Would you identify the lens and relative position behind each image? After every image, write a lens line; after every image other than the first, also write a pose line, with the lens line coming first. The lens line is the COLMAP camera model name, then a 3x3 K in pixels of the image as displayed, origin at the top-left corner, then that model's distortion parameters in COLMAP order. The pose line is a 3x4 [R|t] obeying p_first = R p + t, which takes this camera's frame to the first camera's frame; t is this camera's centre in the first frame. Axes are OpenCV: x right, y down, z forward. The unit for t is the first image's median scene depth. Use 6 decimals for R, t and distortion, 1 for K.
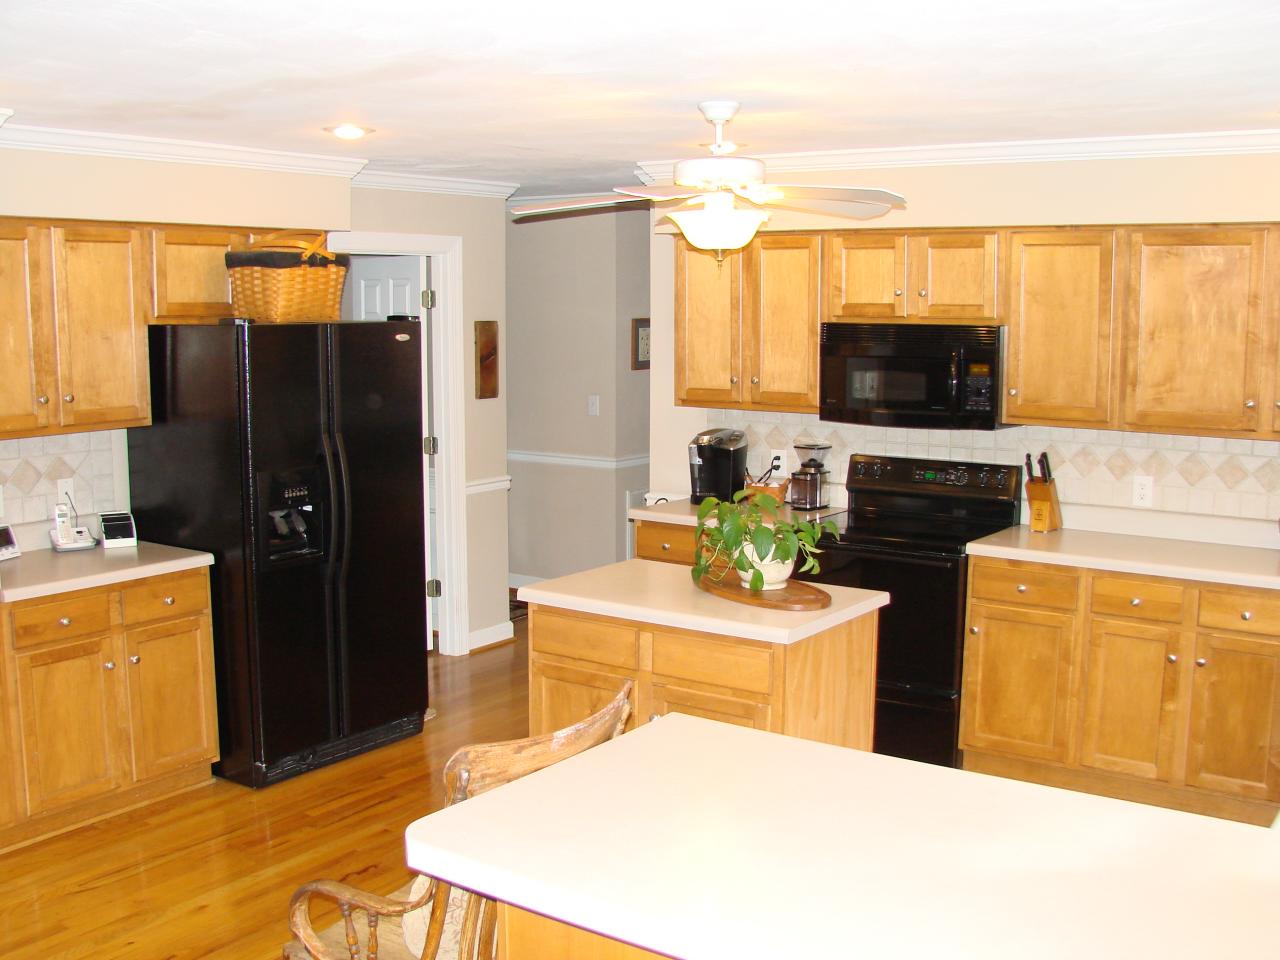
lens RADIAL K [[1374.8, 0, 639.1], [0, 1374.8, 478.5], [0, 0, 1]] dist [-0.116335, 0.000000]
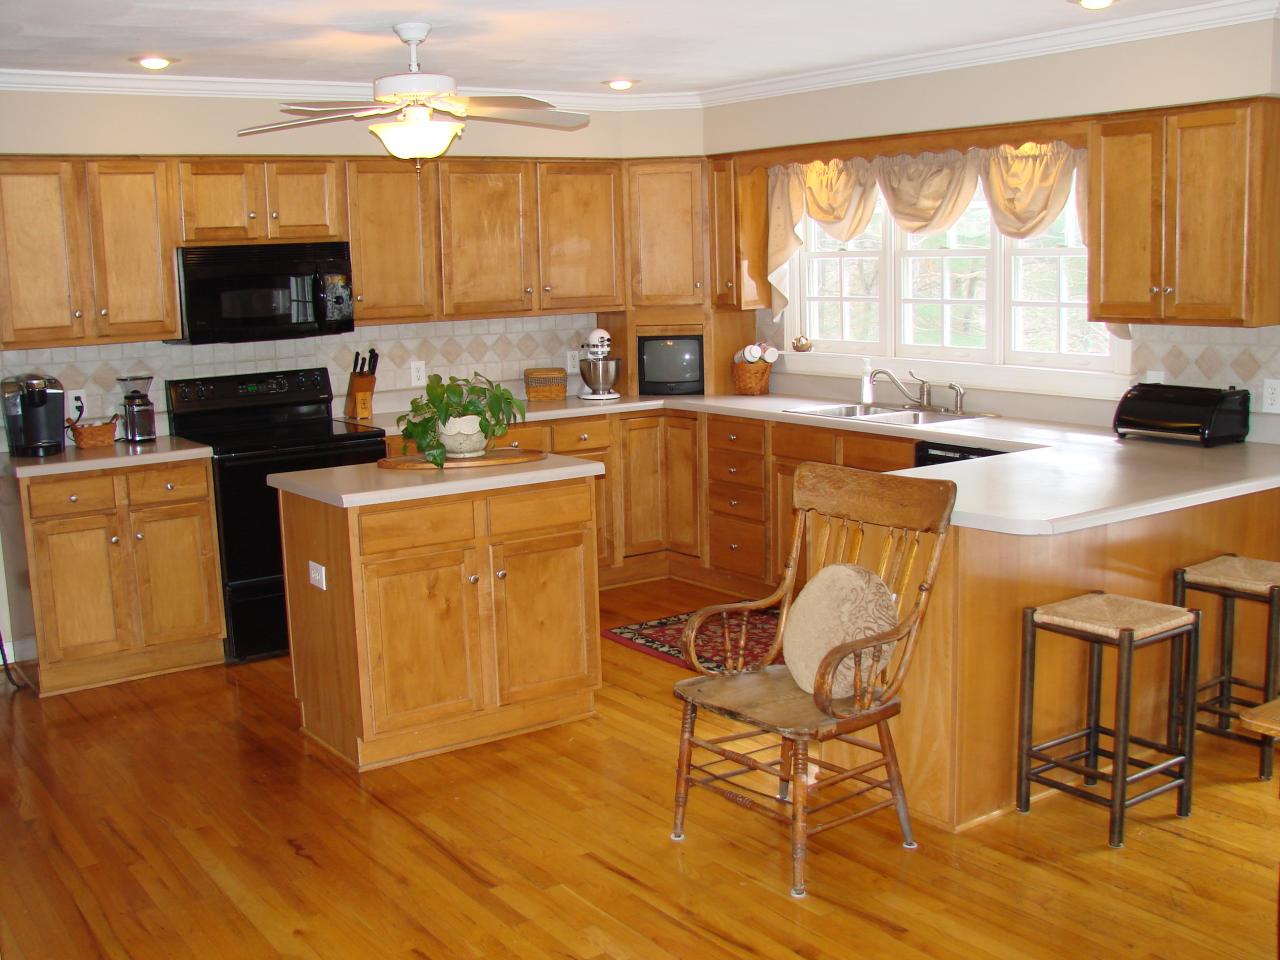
lens RADIAL K [[1374.8, 0, 616.4], [0, 1374.8, 463.4], [0, 0, 1]] dist [-0.116335, 0.000000]
pose [[0.353521, -0.152613, 0.922894, -0.742575], [0.156170, 0.982384, 0.102628, -0.010495], [-0.922298, 0.107847, 0.371126, 0.374722]]
